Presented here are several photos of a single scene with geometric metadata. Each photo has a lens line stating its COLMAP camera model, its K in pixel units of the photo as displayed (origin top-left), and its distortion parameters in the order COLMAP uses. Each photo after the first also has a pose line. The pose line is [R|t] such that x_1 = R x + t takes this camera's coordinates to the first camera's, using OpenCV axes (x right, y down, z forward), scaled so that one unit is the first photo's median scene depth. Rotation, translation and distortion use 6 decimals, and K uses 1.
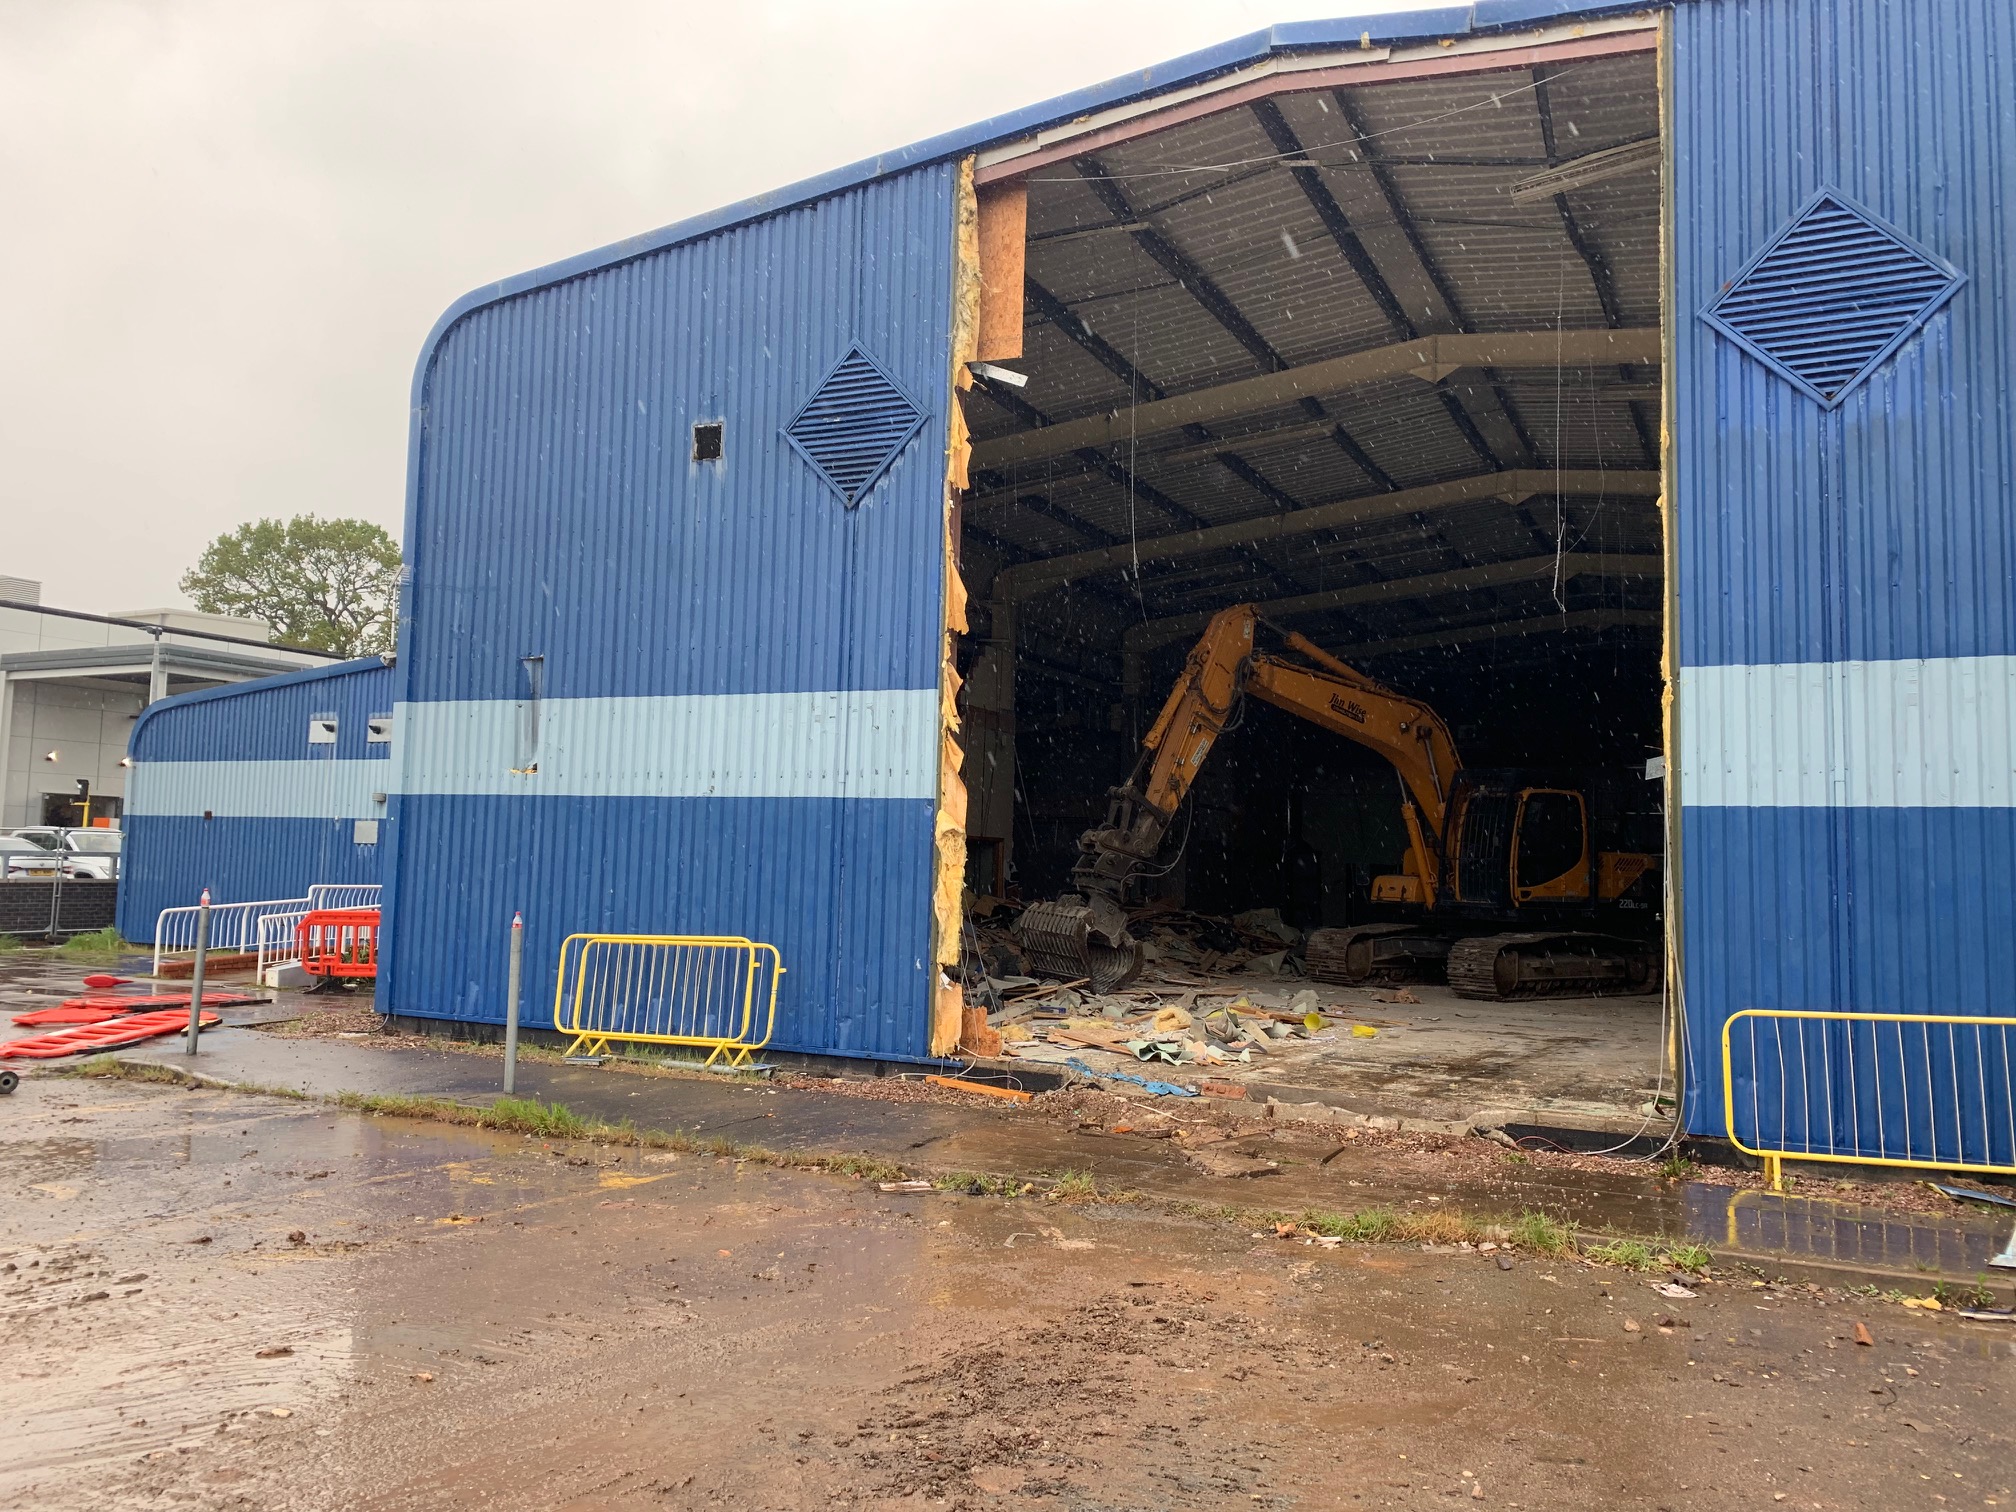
lens RADIAL K [[1535.5, 0, 1004.1], [0, 1535.5, 752.0], [0, 0, 1]] dist [0.011681, 0.000871]
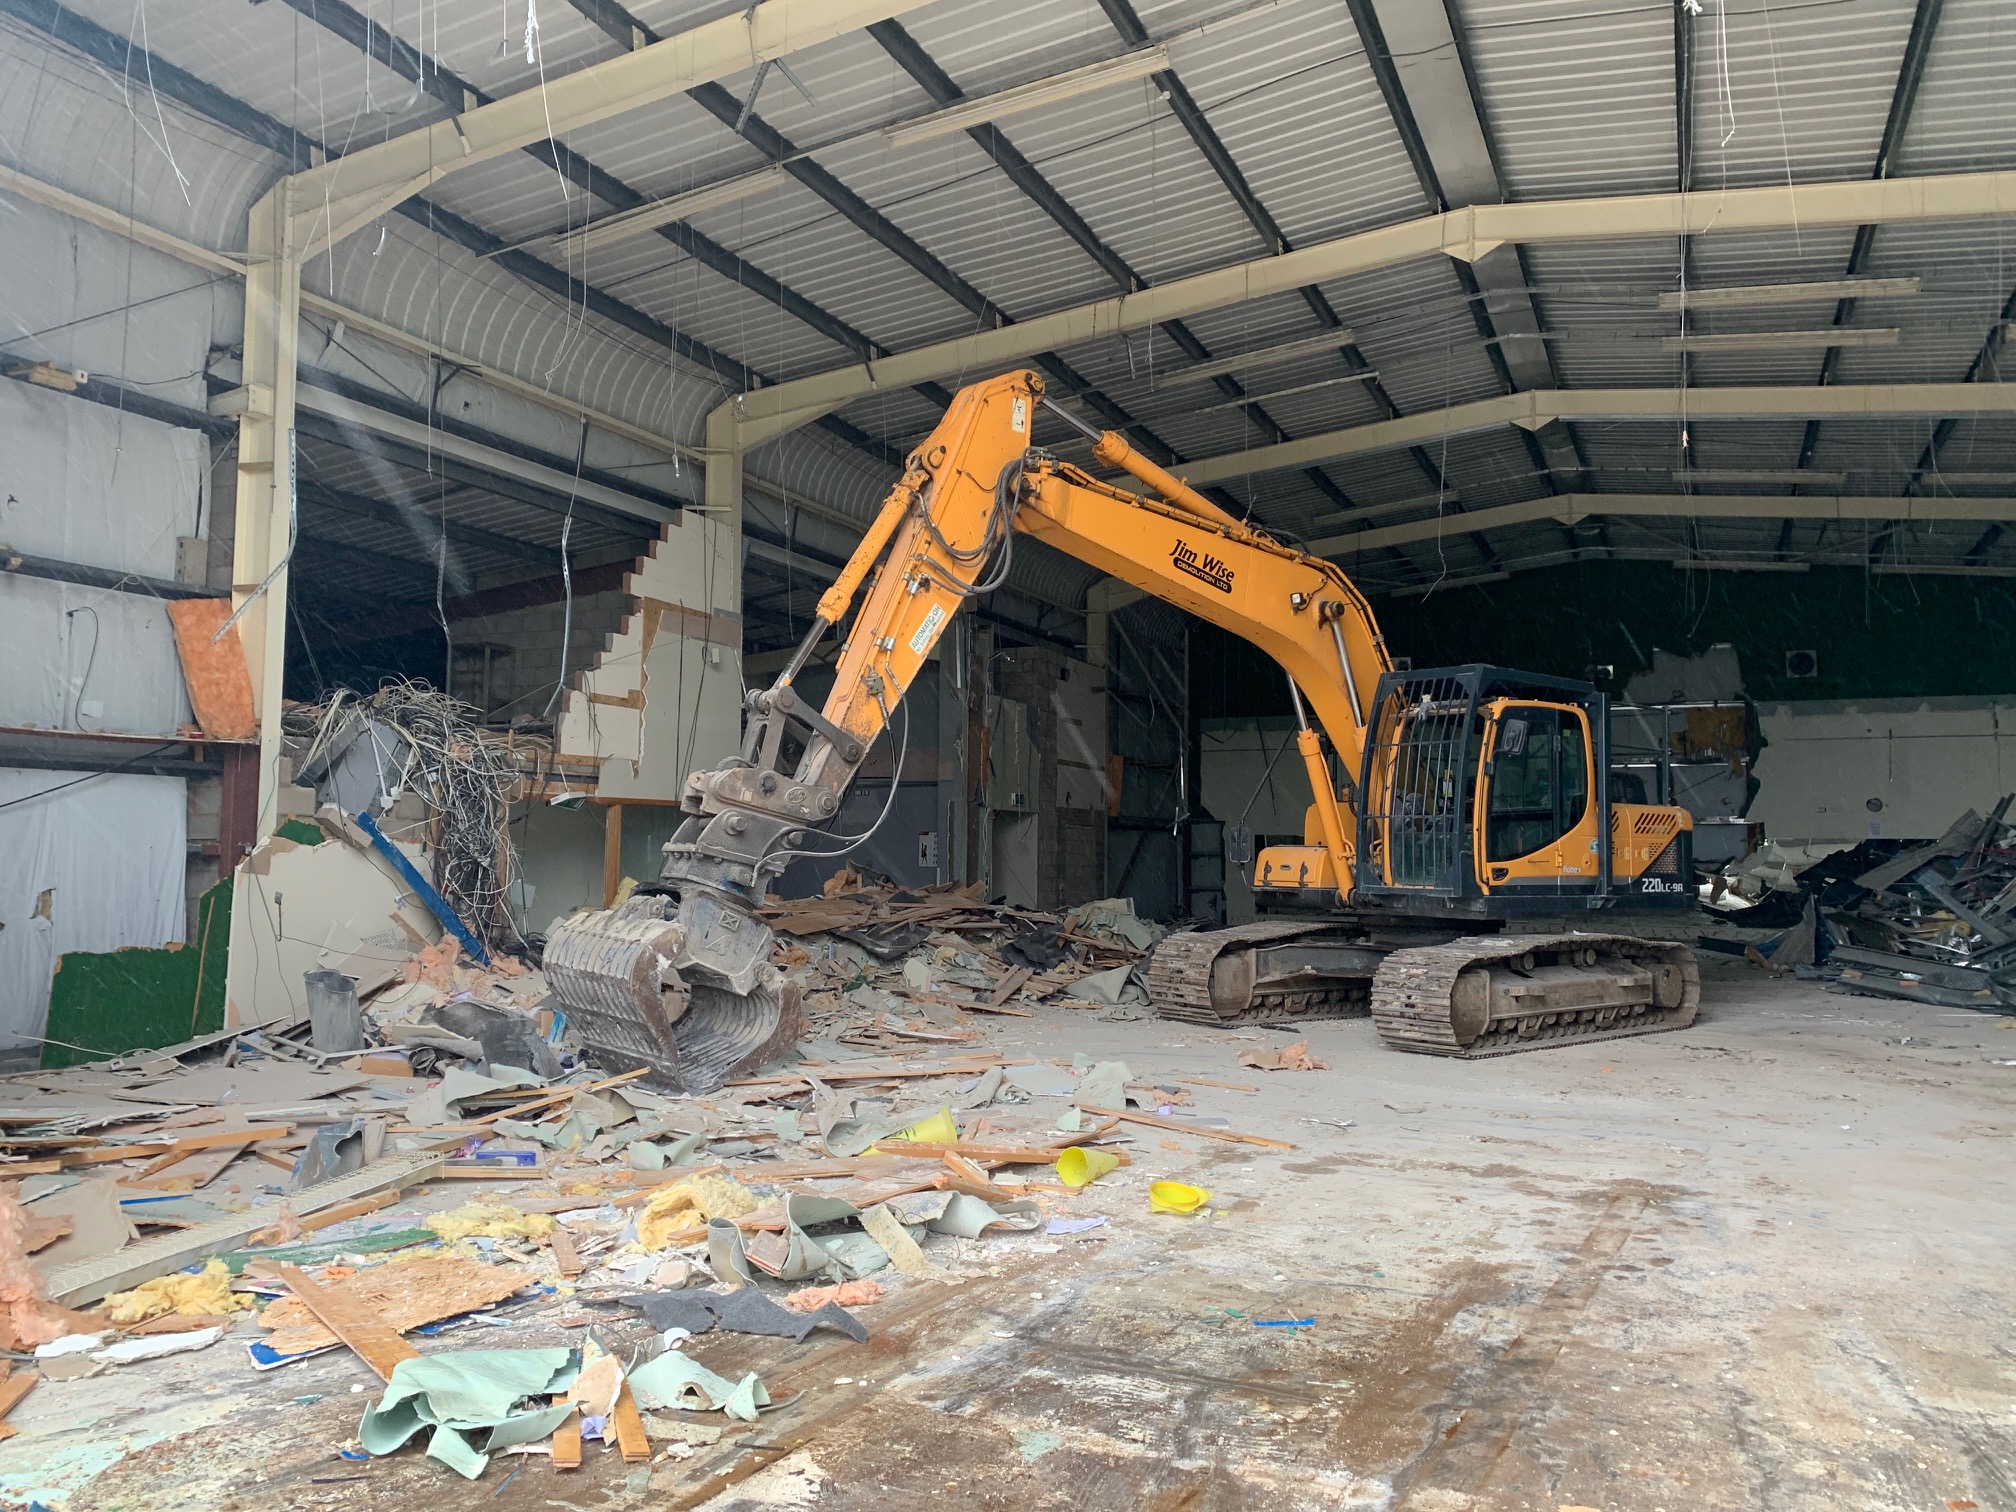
lens RADIAL K [[1535.5, 0, 1013.1], [0, 1535.5, 754.4], [0, 0, 1]] dist [0.011681, 0.000871]
pose [[0.998286, -0.015981, 0.056305, 0.115306], [0.015247, 0.999794, 0.013432, 0.034630], [-0.056508, -0.012551, 0.998323, 0.408731]]
